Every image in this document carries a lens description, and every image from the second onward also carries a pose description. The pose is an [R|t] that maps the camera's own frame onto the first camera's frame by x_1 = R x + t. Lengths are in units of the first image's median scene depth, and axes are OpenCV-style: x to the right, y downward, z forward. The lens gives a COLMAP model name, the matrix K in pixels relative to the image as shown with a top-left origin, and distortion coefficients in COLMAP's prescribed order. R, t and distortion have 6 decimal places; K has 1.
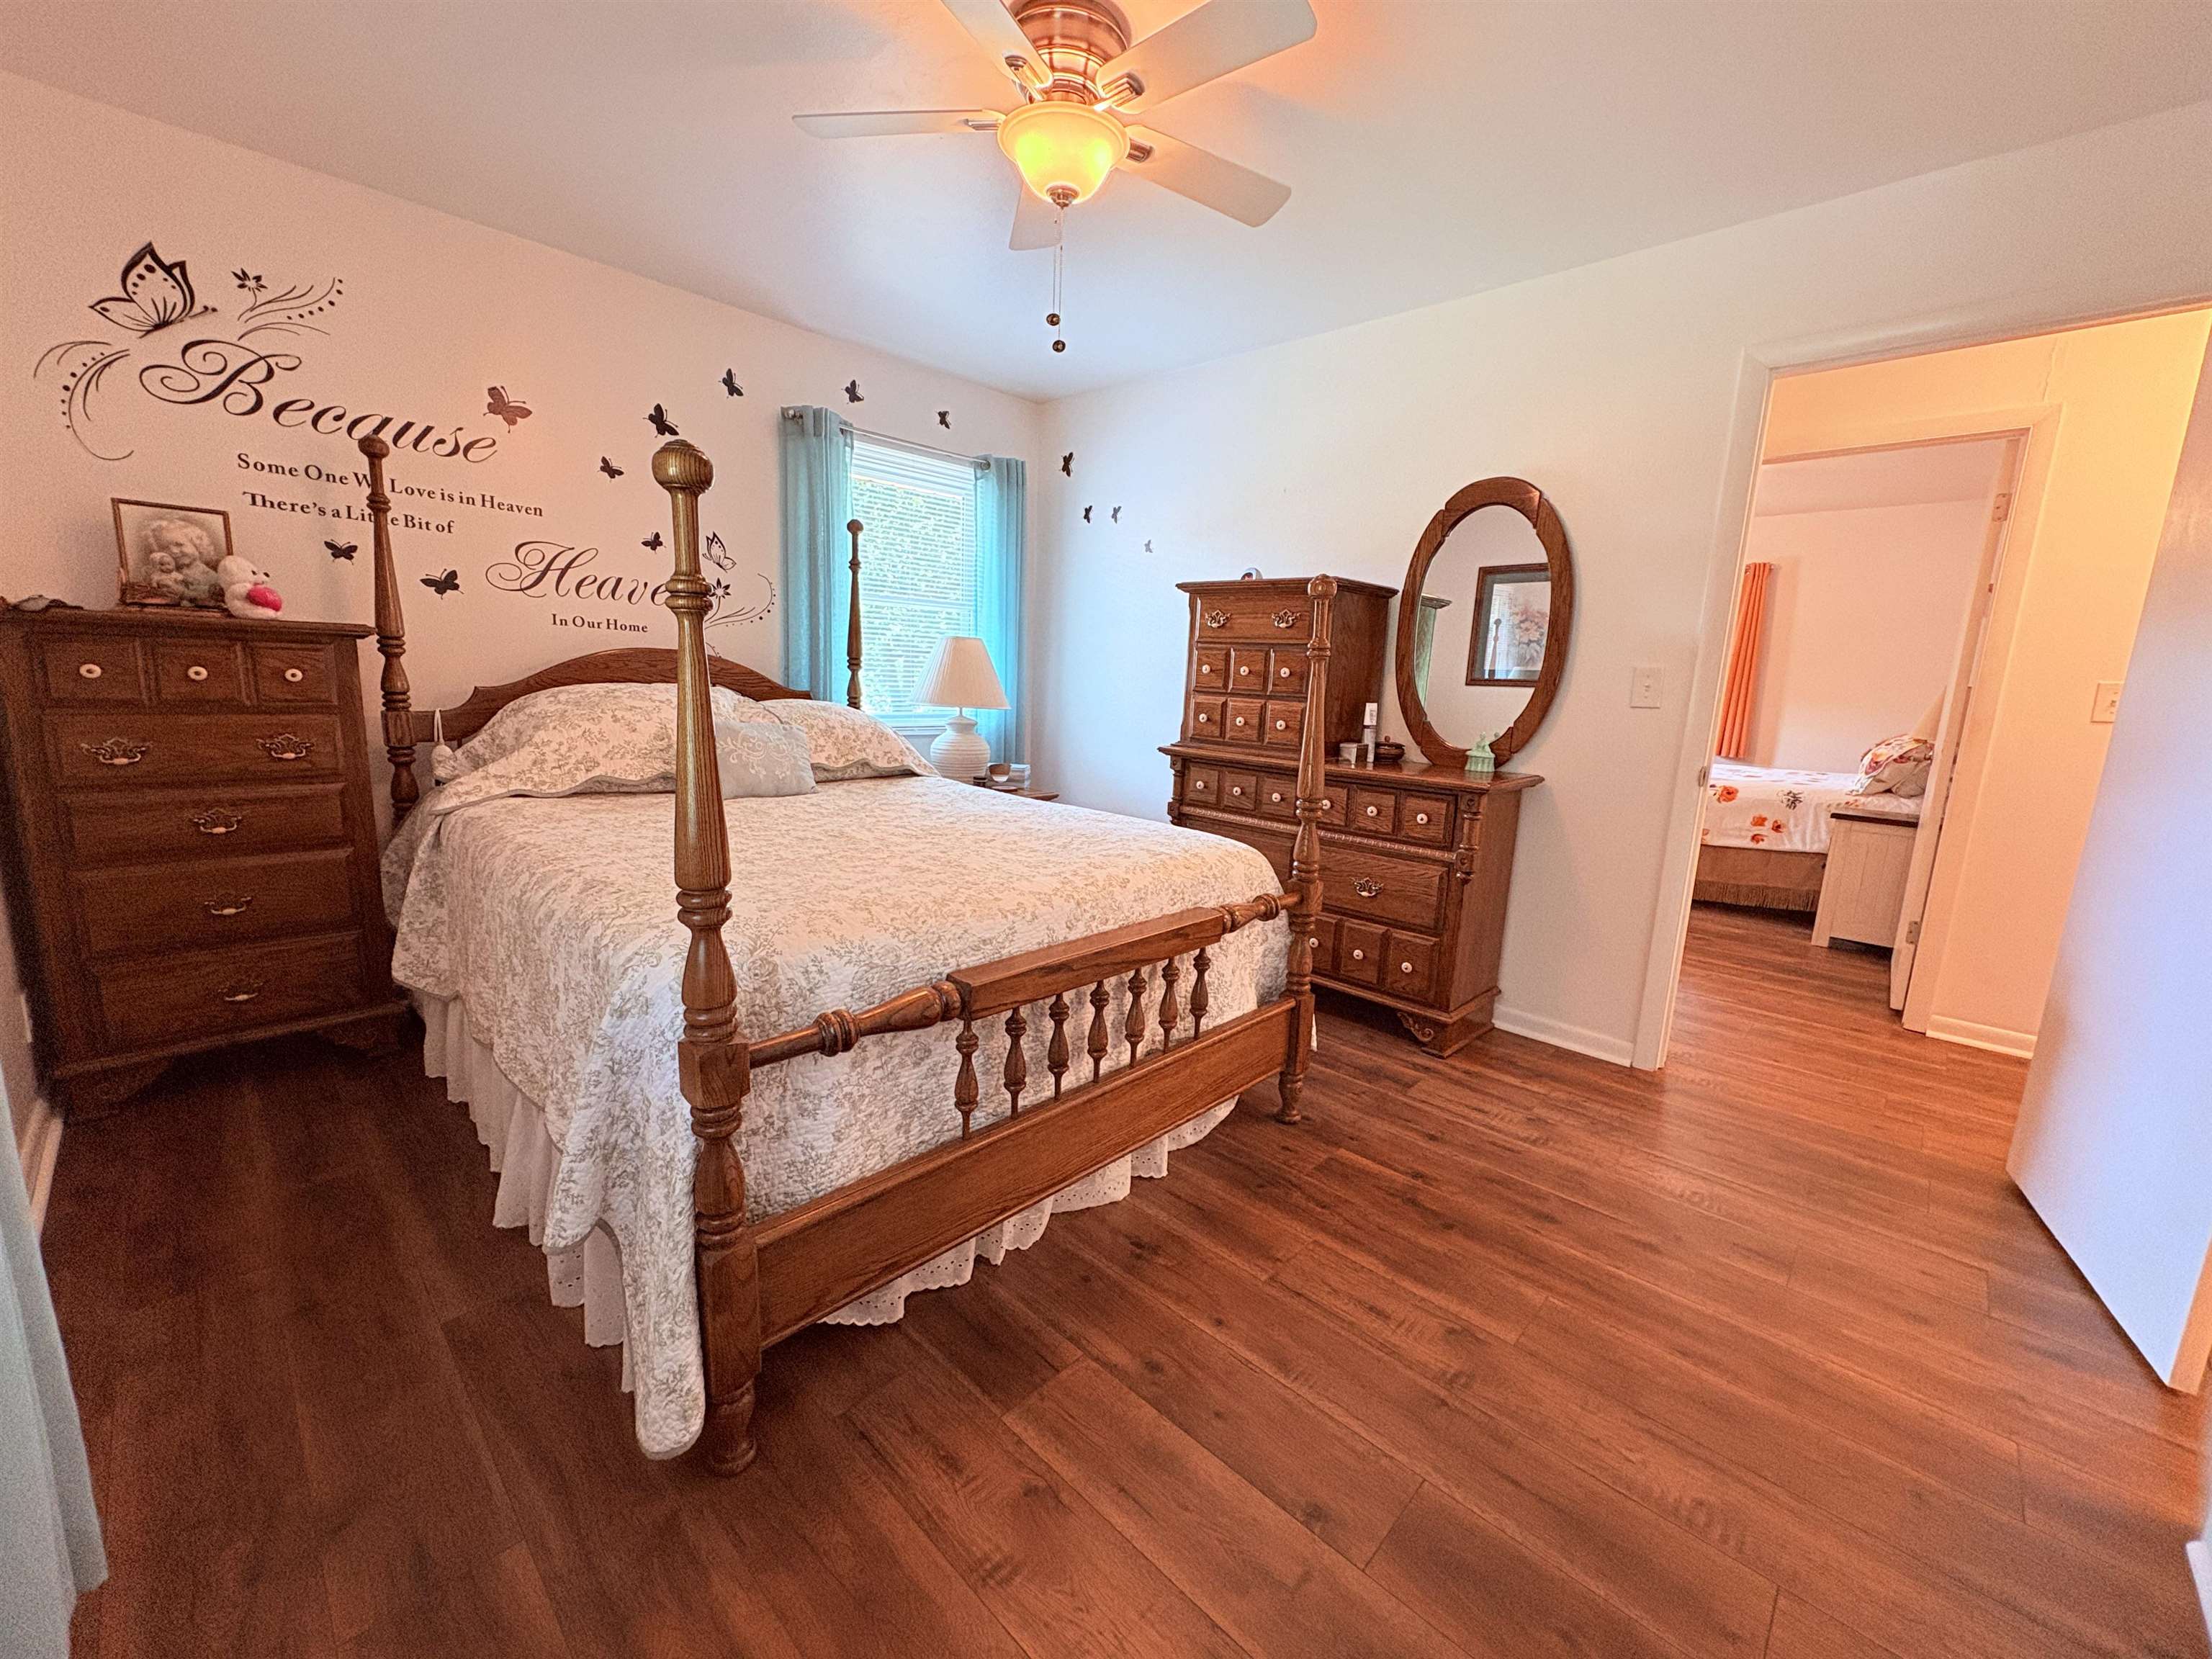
lens RADIAL K [[880.6, 0, 1107.7], [0, 880.6, 827.9], [0, 0, 1]] dist [0.001550, -0.000329]
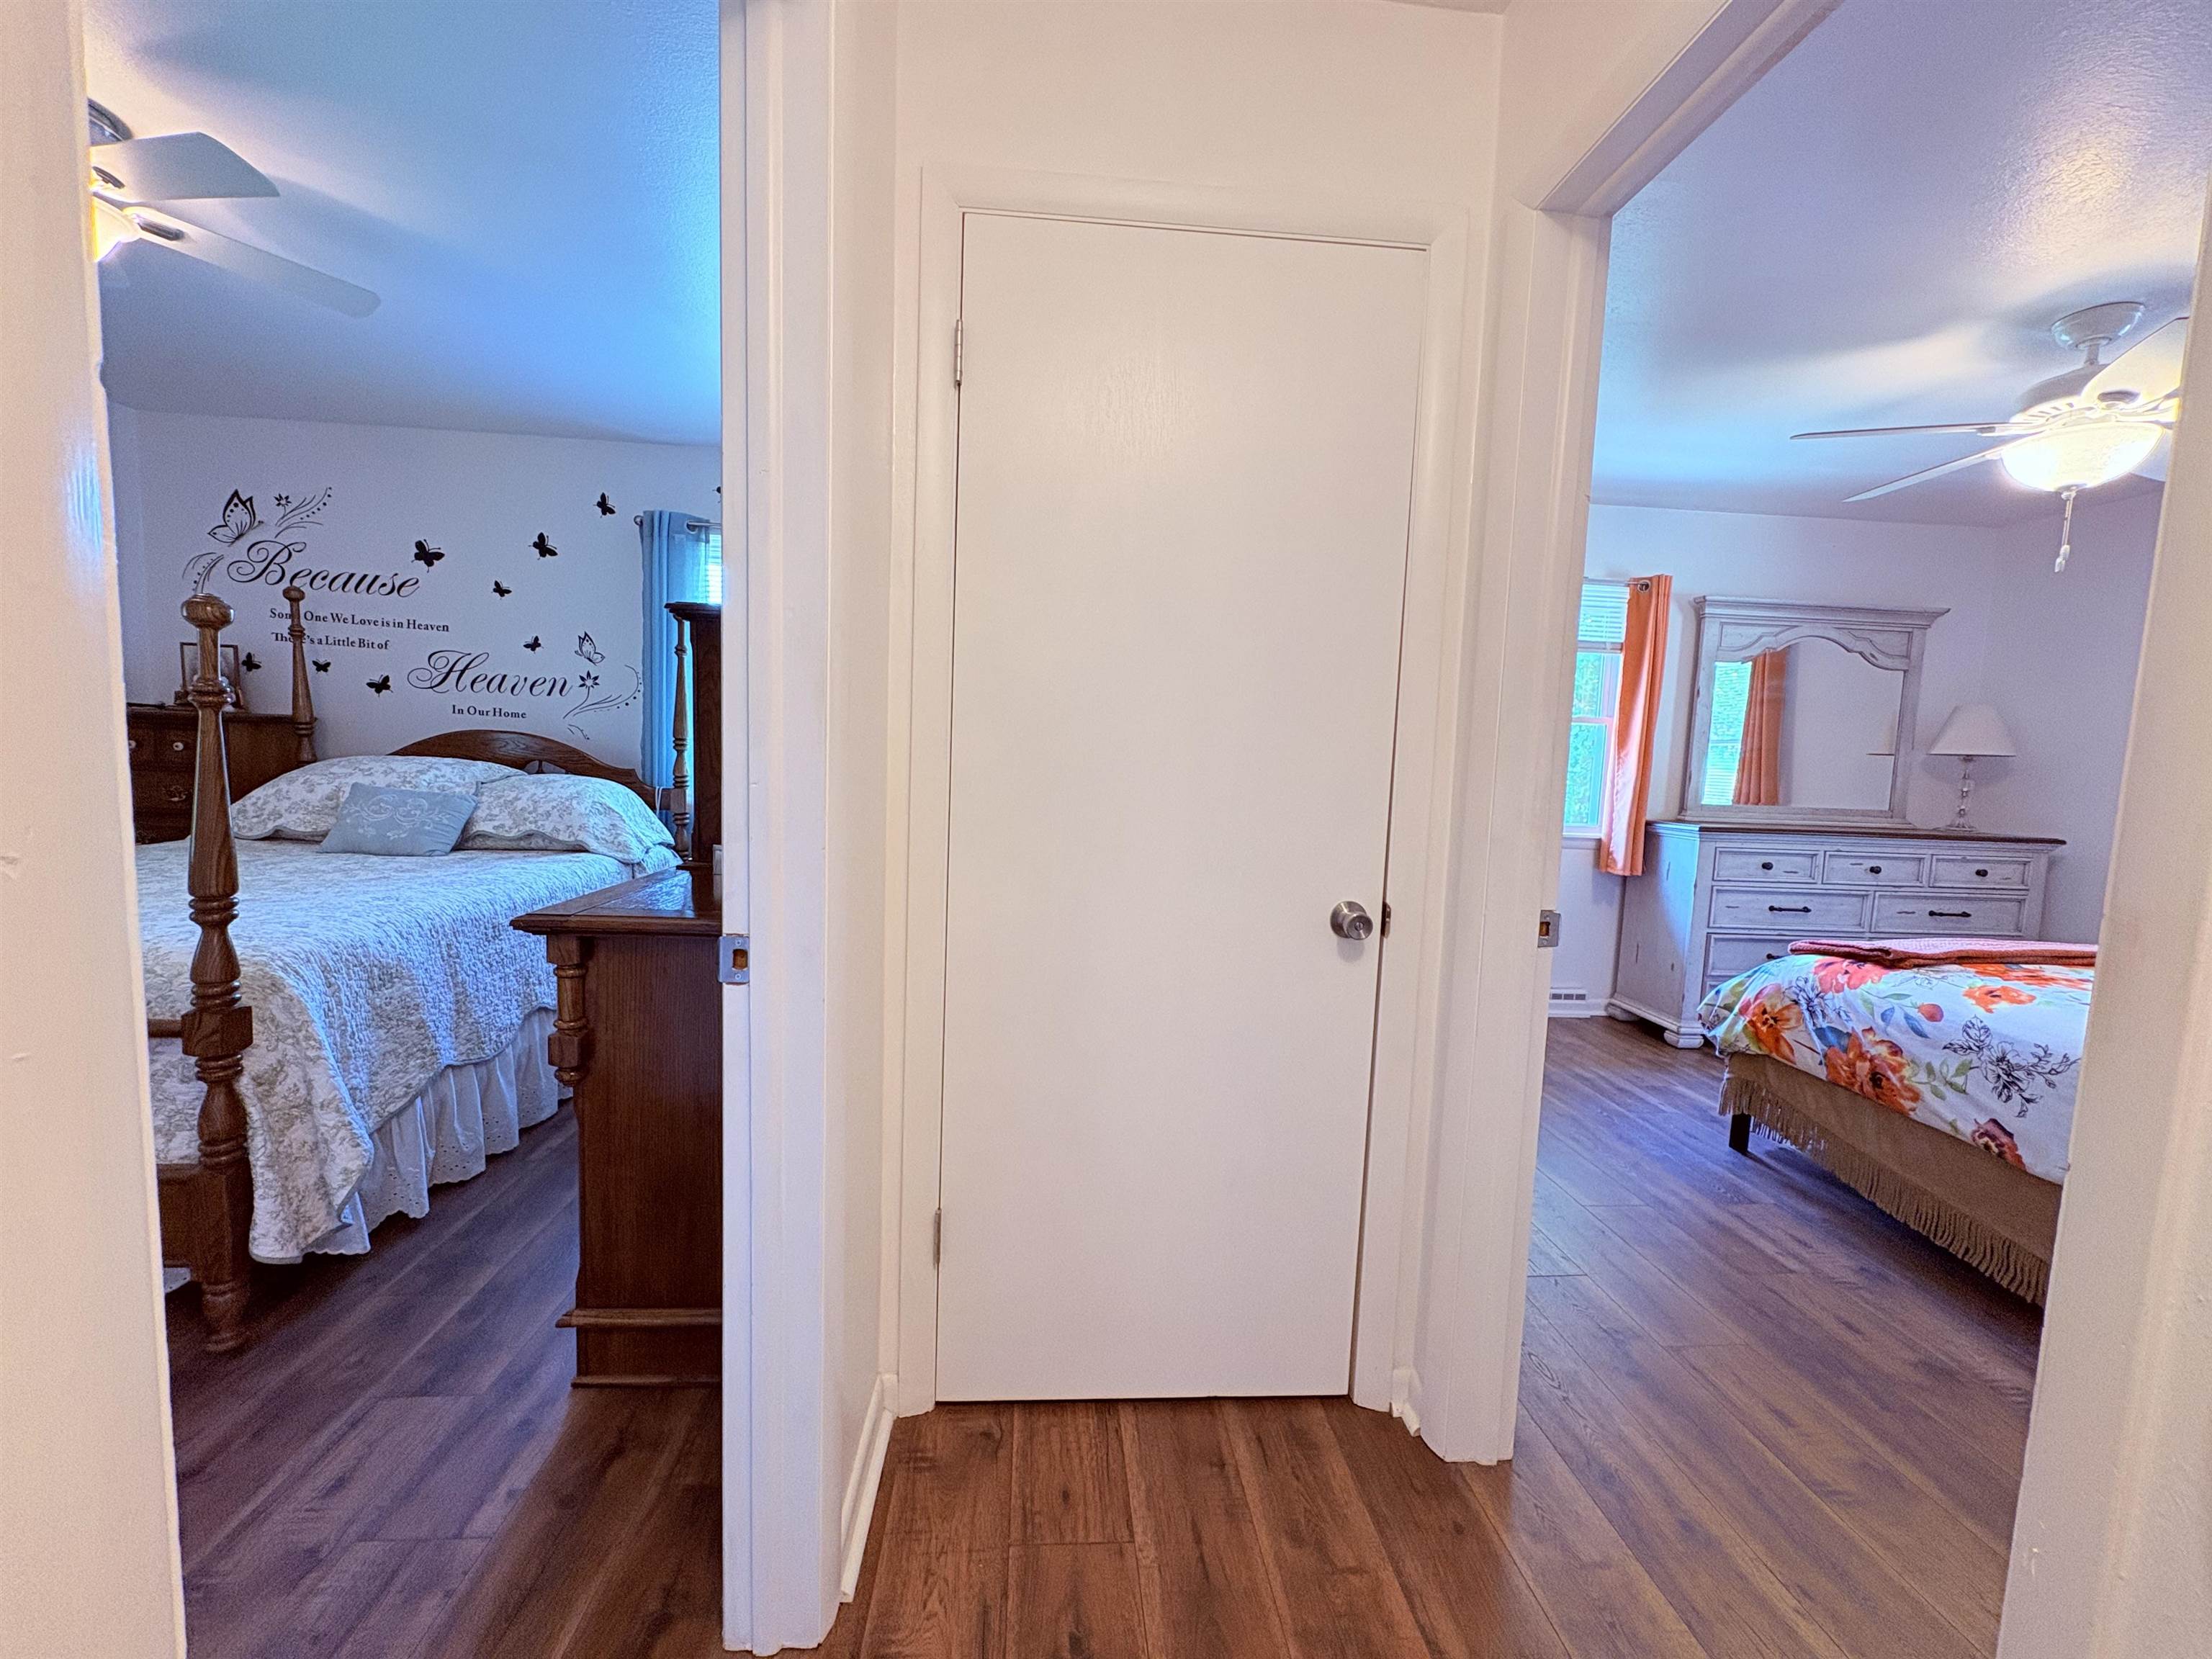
lens RADIAL K [[883.2, 0, 1104.9], [0, 883.2, 829.9], [0, 0, 1]] dist [0.000855, -0.000383]
pose [[0.743086, 0.050645, -0.667277, 1.103668], [-0.128534, 0.989368, -0.068045, -0.115114], [0.656736, 0.136331, 0.741695, 0.816549]]
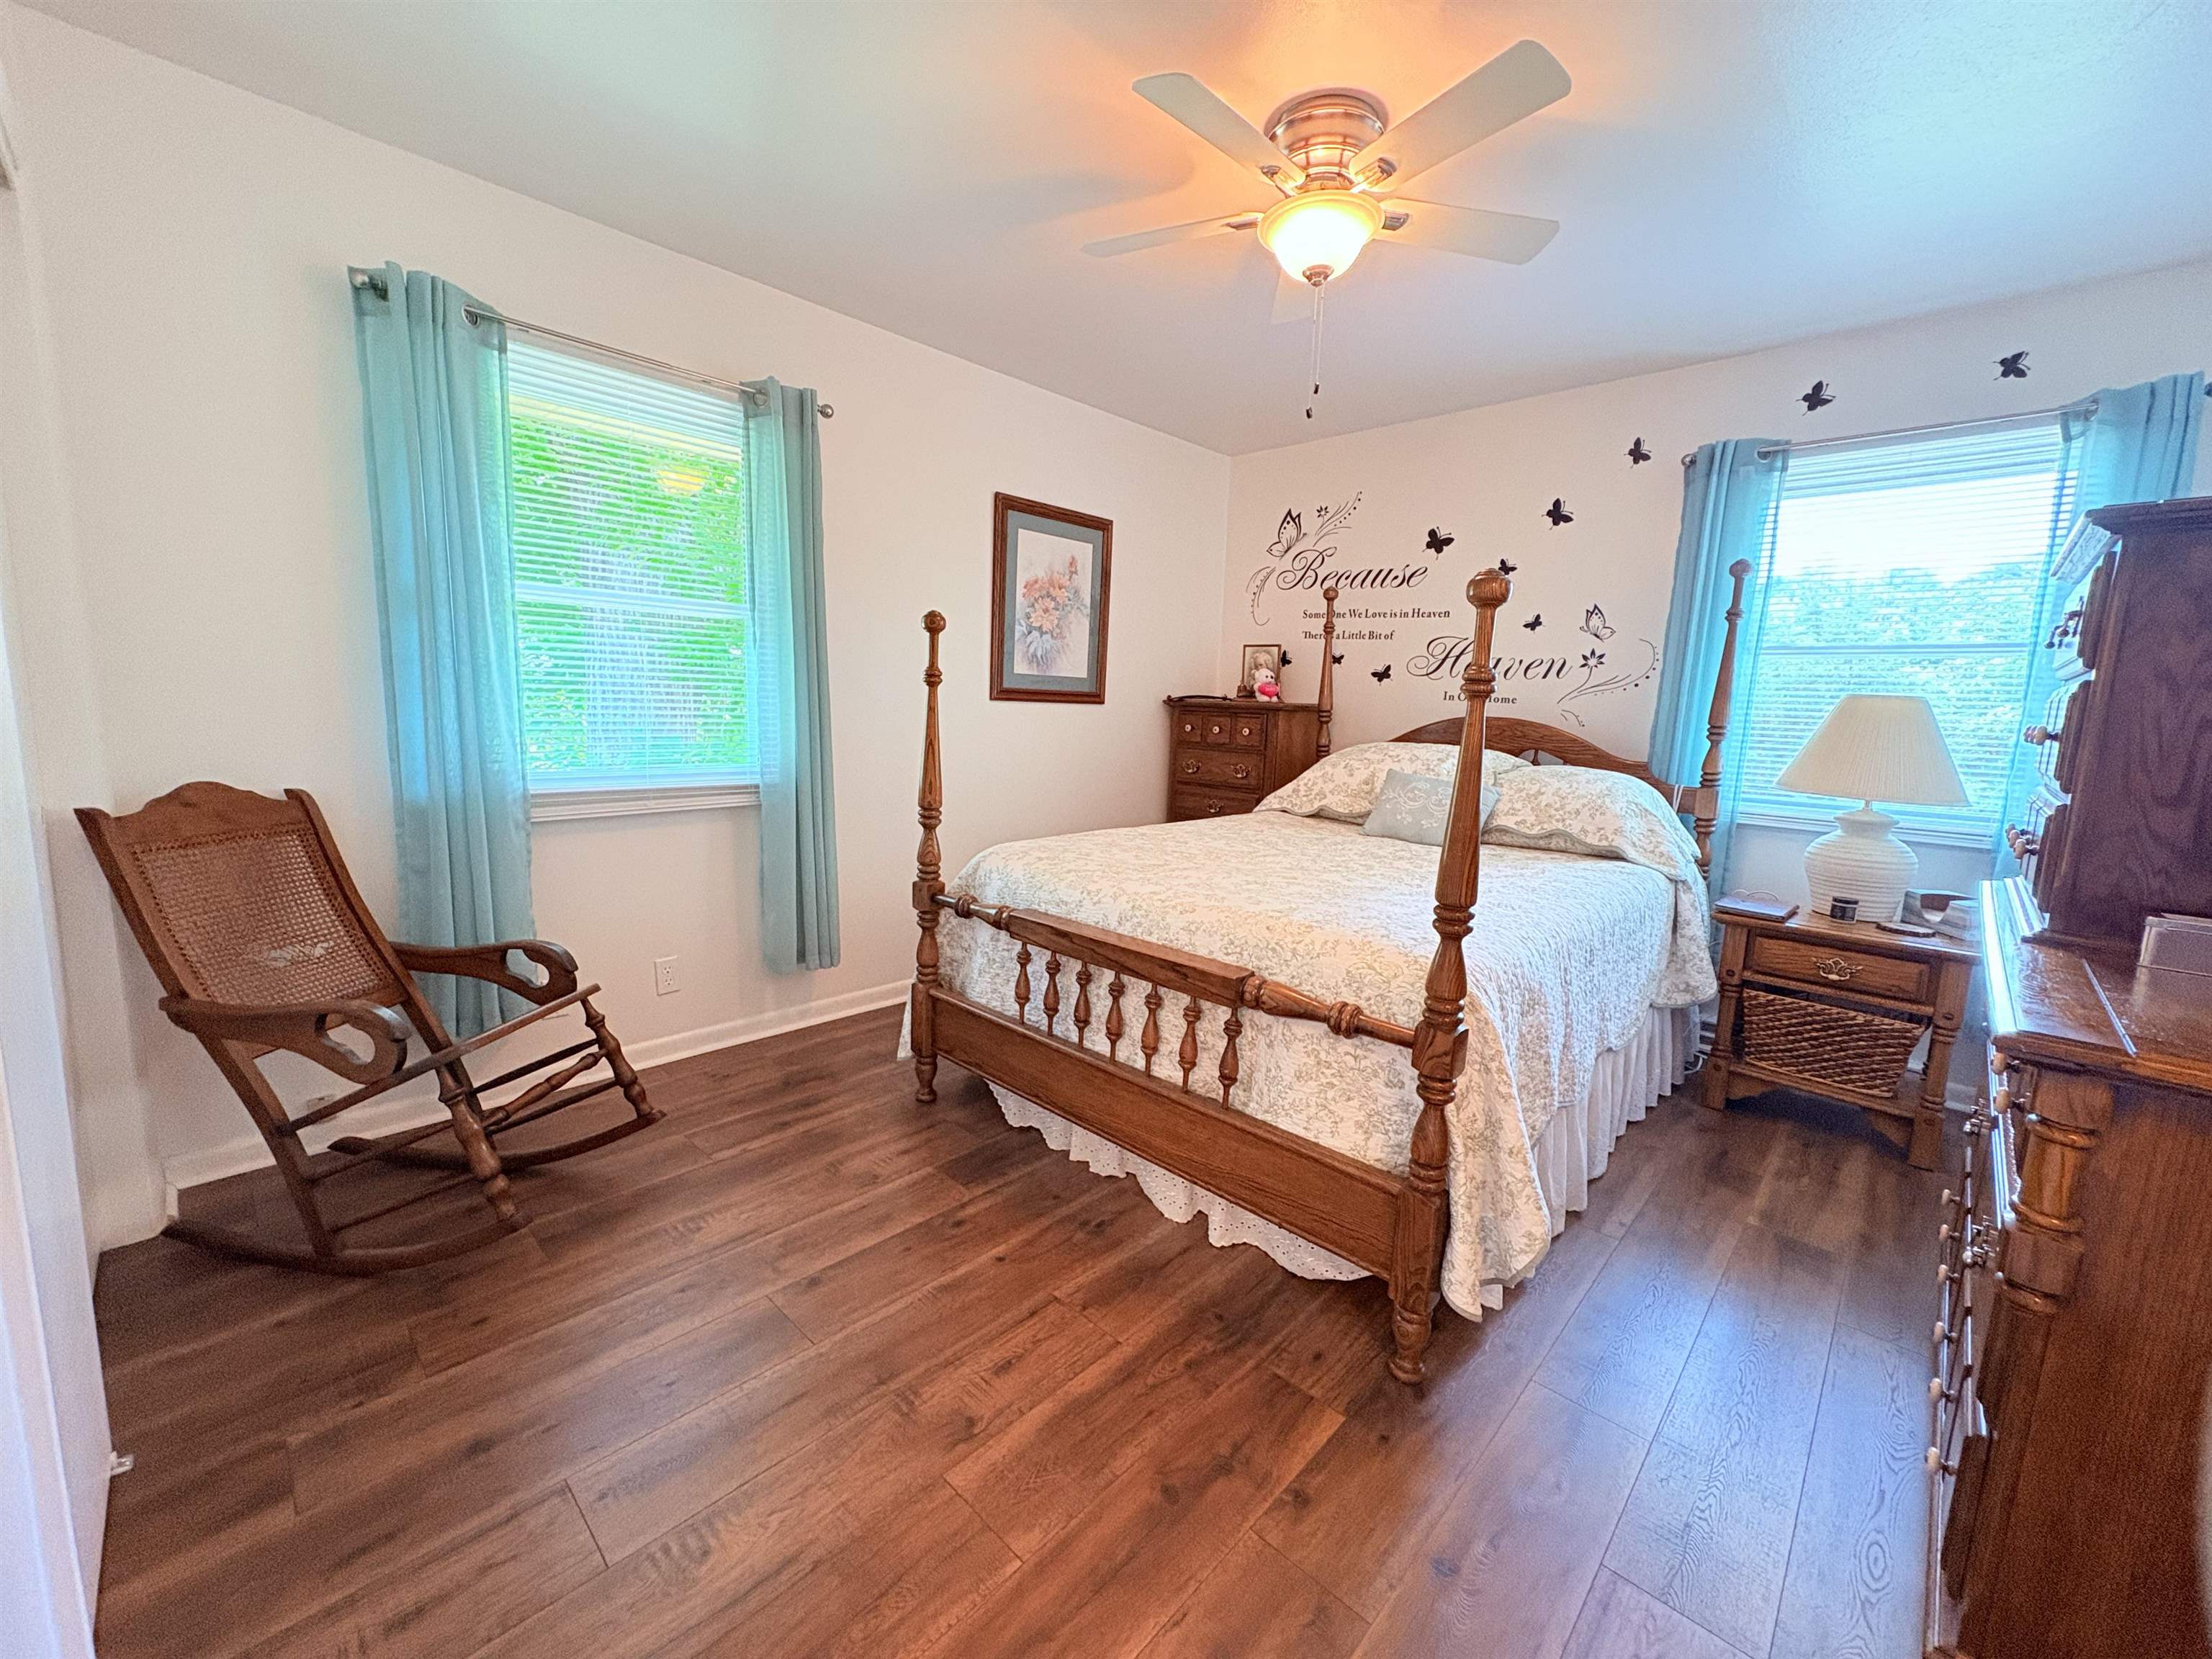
lens RADIAL K [[883.2, 0, 1104.9], [0, 883.2, 829.9], [0, 0, 1]] dist [0.000855, -0.000383]
pose [[0.002493, 0.104200, -0.994553, 0.775412], [-0.210592, 0.972307, 0.101342, -0.087183], [0.977571, 0.209192, 0.024367, 0.623142]]
